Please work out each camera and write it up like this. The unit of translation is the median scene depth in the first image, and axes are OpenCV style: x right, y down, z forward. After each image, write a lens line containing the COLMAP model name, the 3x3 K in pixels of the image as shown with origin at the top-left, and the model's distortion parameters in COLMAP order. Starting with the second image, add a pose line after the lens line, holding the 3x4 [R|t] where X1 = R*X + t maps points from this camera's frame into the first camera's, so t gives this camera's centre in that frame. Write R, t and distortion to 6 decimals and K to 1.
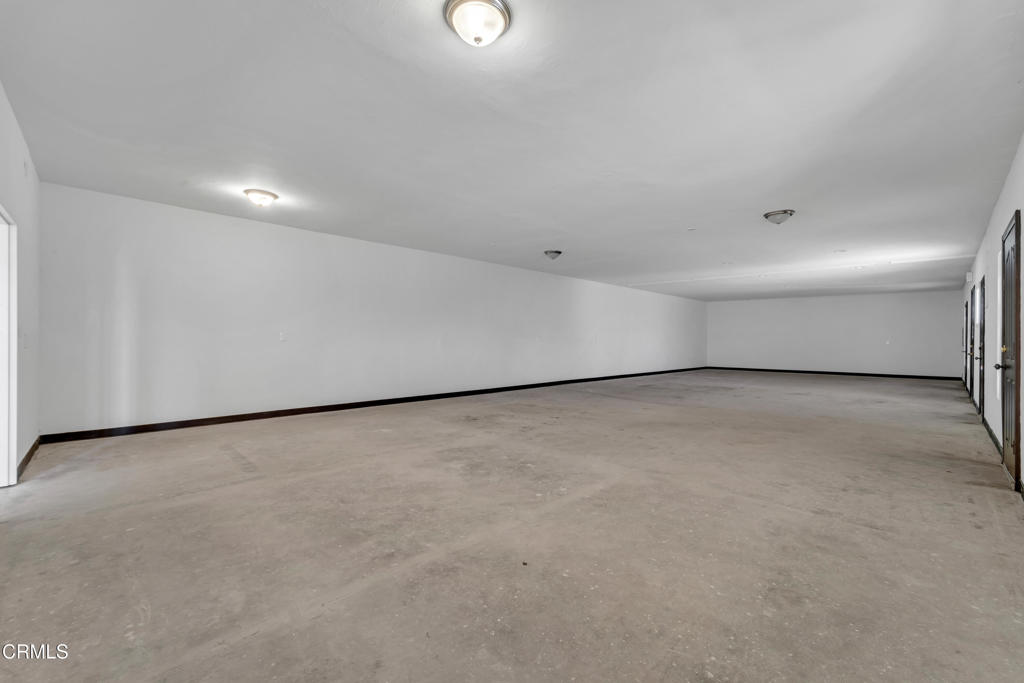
lens RADIAL K [[410.5, 0, 514.2], [0, 410.5, 341.2], [0, 0, 1]] dist [0.006023, -0.000201]
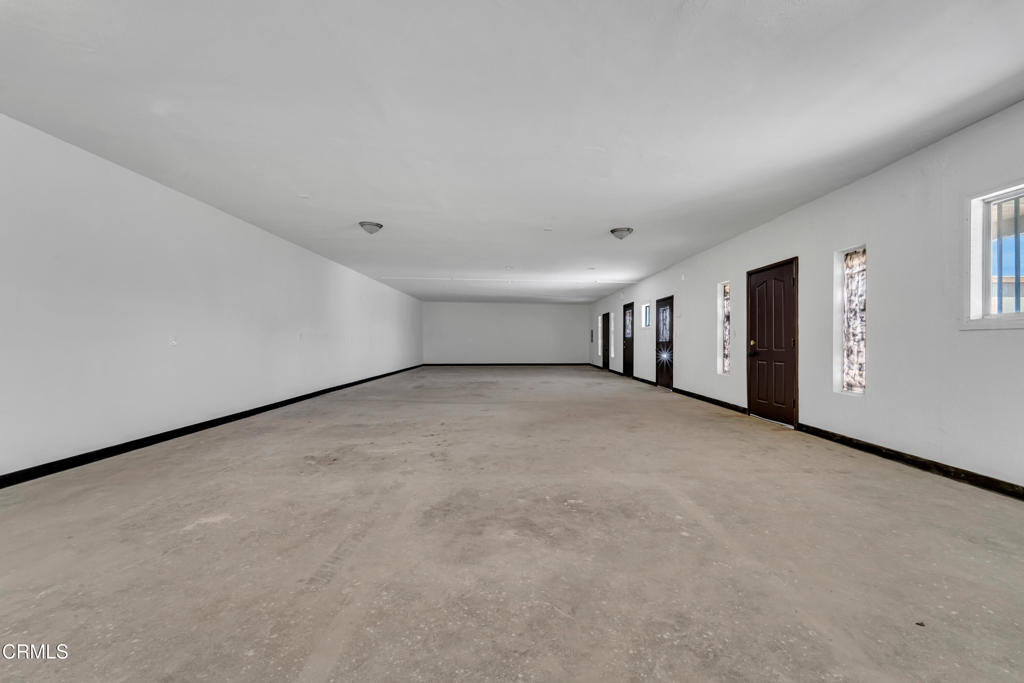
lens RADIAL K [[410.5, 0, 514.2], [0, 410.5, 341.2], [0, 0, 1]] dist [0.006023, -0.000201]
pose [[0.695061, -0.004941, 0.718934, -0.429946], [0.002964, 0.999988, 0.004008, 0.002389], [-0.718945, -0.000655, 0.695067, 0.409326]]
